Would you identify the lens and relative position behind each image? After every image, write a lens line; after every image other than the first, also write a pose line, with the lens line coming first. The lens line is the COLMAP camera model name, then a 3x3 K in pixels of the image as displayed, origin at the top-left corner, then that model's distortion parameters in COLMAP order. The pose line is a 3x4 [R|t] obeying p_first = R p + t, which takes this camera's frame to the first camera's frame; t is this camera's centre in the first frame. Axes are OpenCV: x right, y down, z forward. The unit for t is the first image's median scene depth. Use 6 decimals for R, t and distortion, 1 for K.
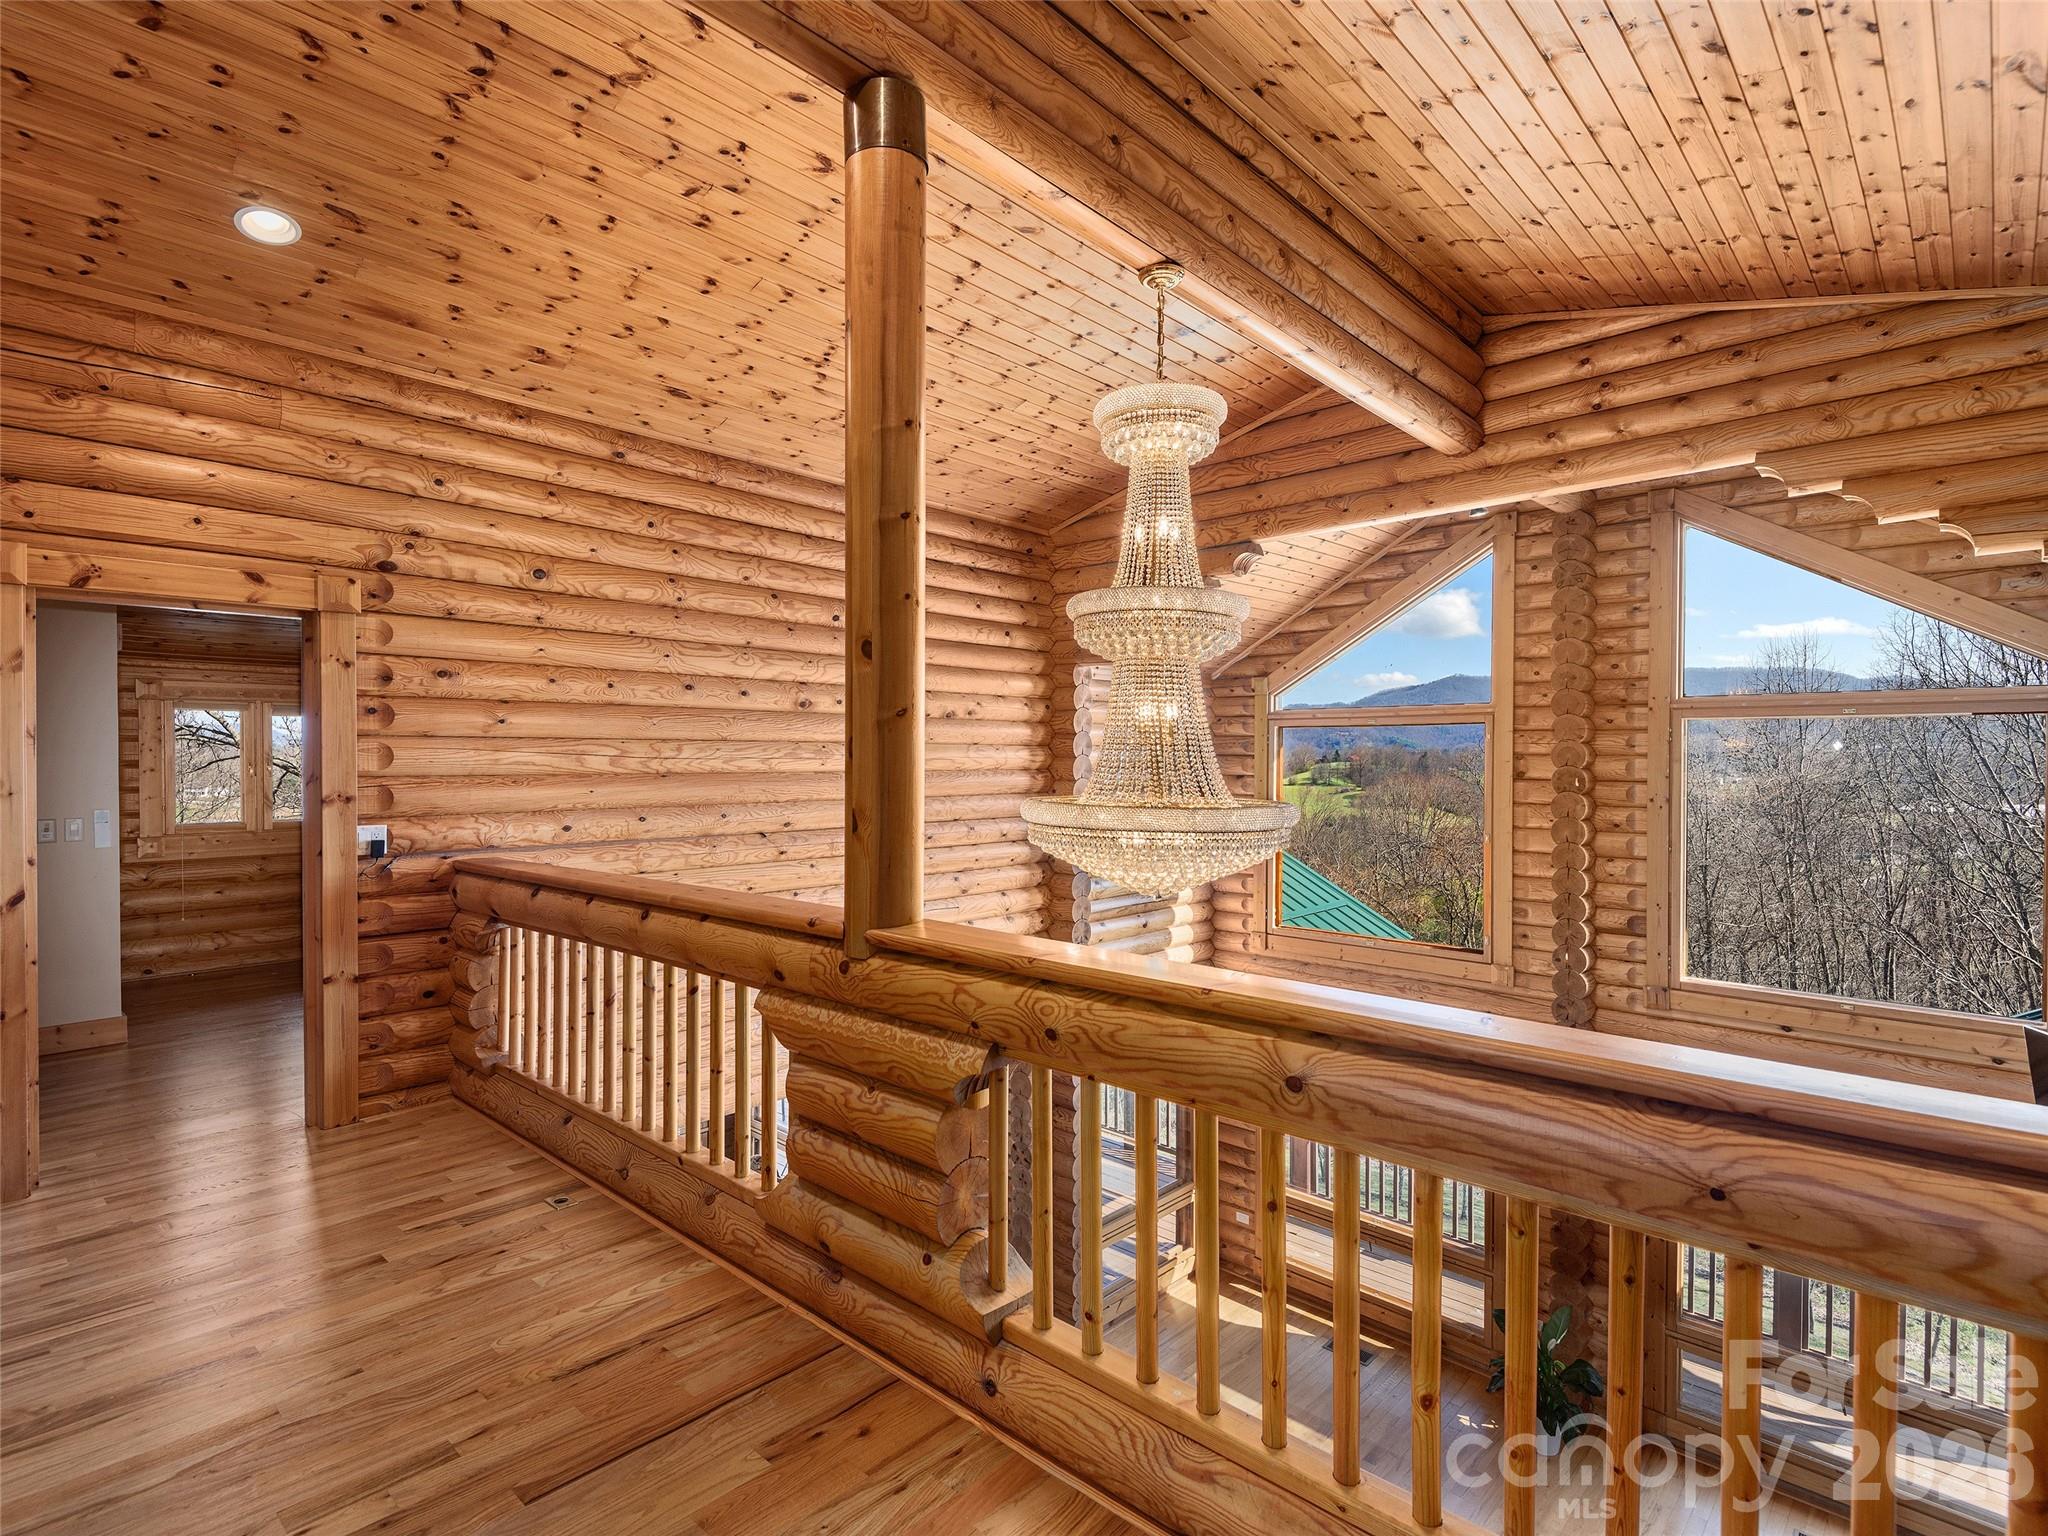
lens RADIAL K [[1038.0, 0, 1035.4], [0, 1038.0, 767.9], [0, 0, 1]] dist [0.002258, -0.002796]
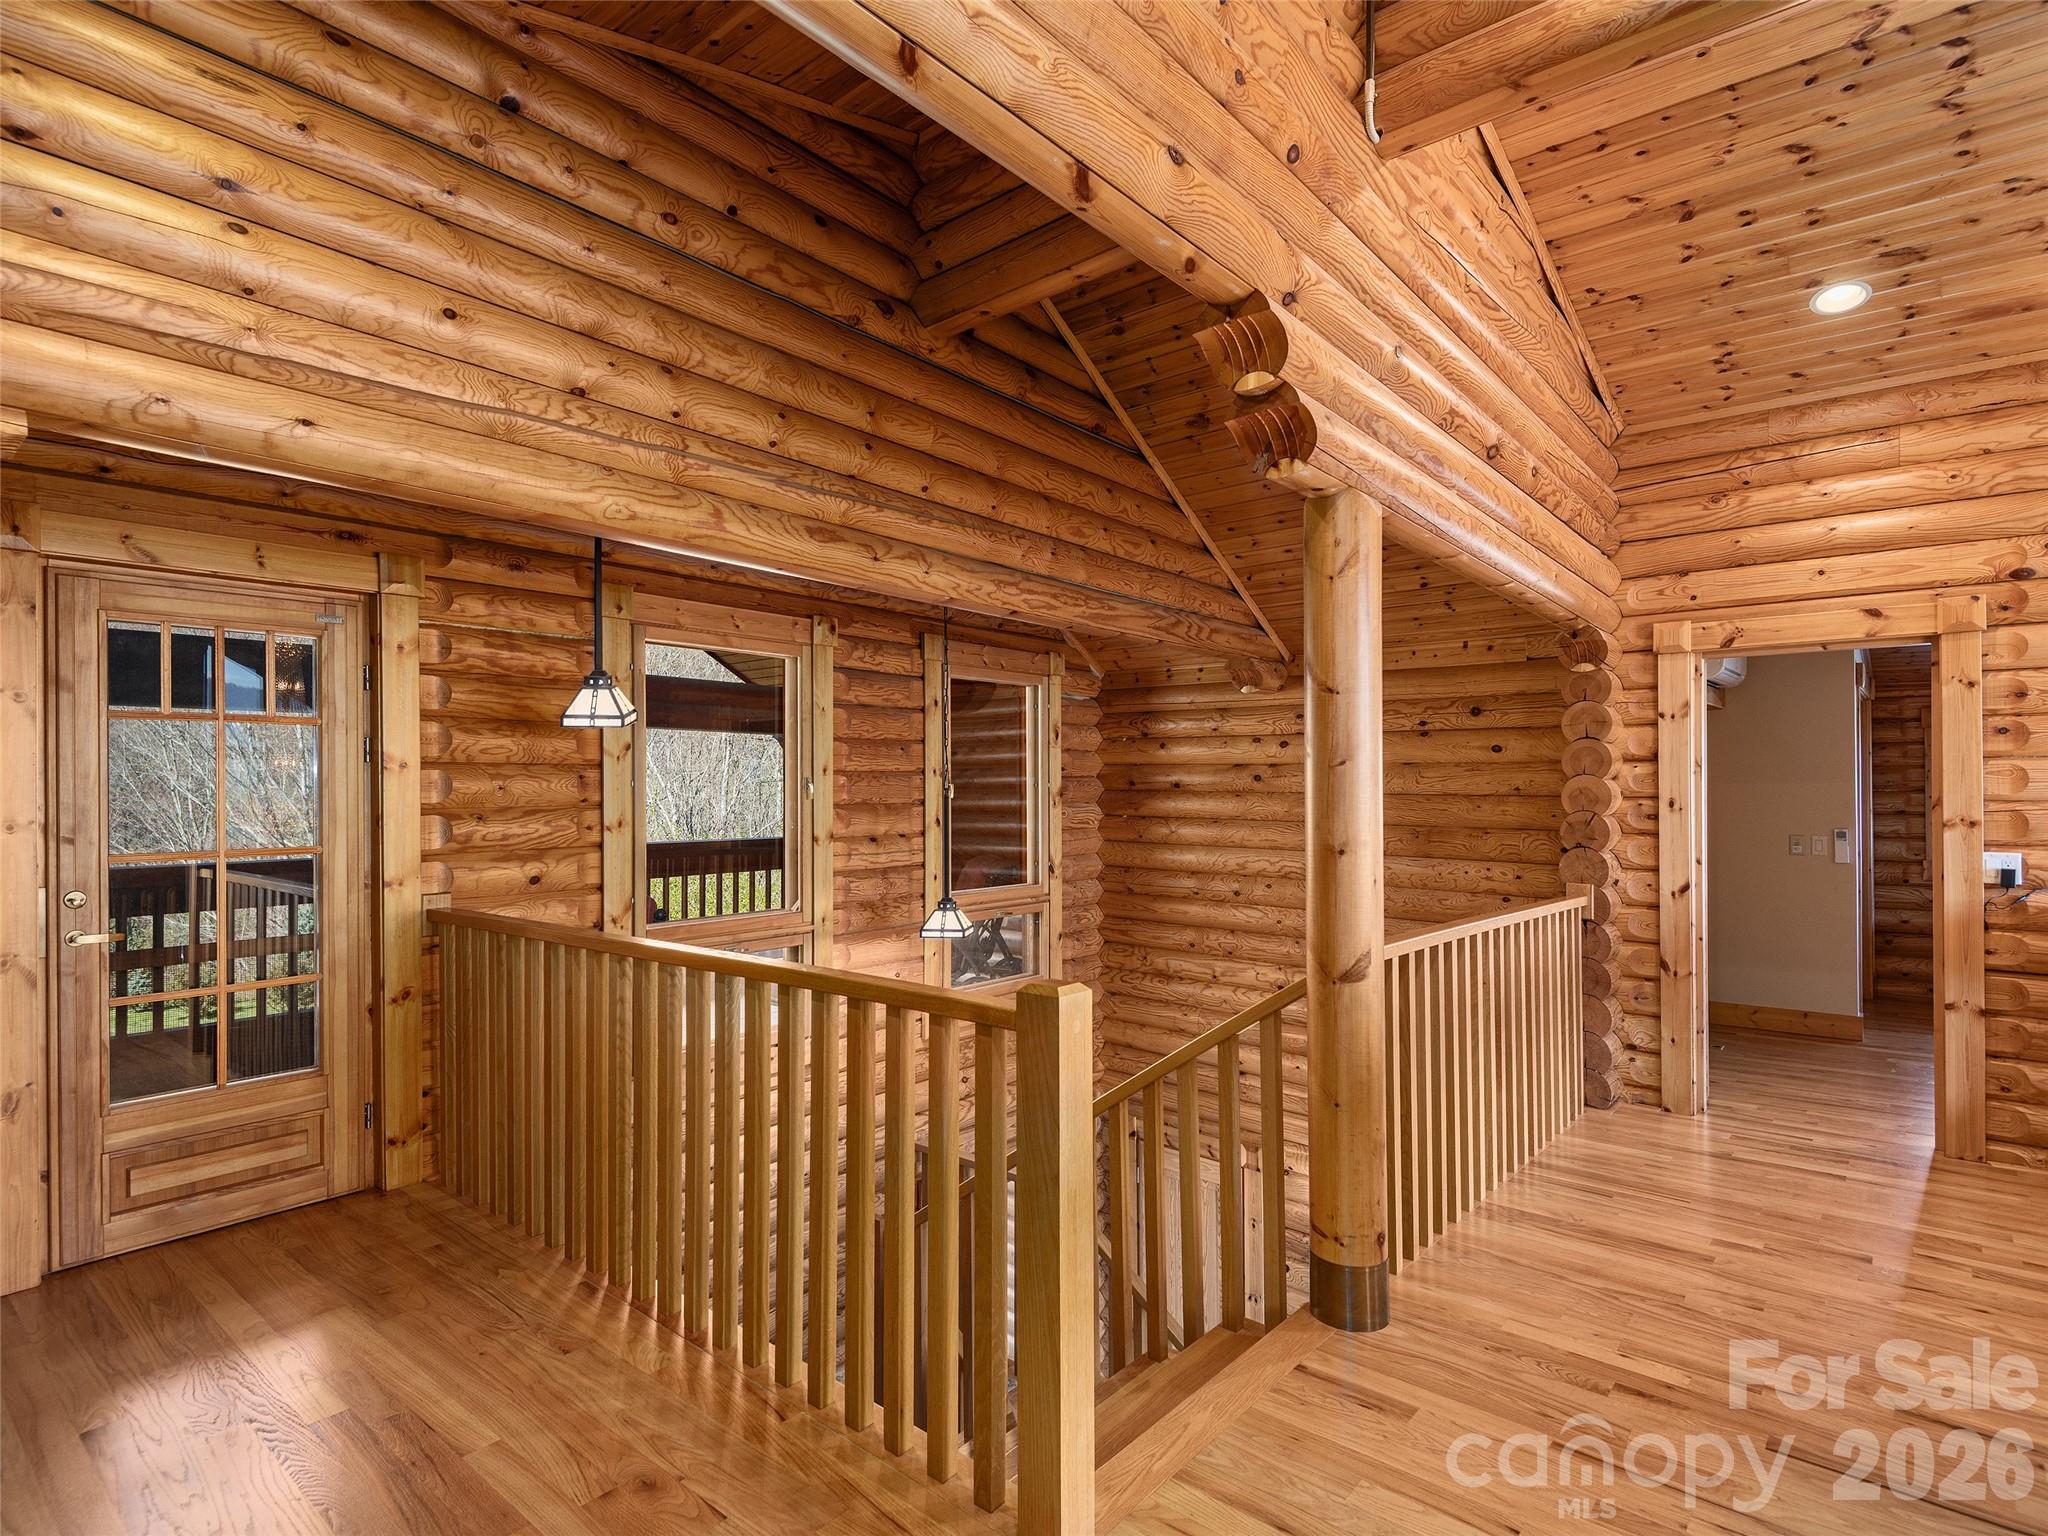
lens RADIAL K [[1038.0, 0, 1022.1], [0, 1038.0, 776.4], [0, 0, 1]] dist [0.002258, -0.002796]
pose [[0.063598, -0.012947, -0.997892, 0.248110], [-0.007778, 0.999879, -0.013468, 0.006162], [0.997945, 0.008618, 0.063490, 0.056459]]
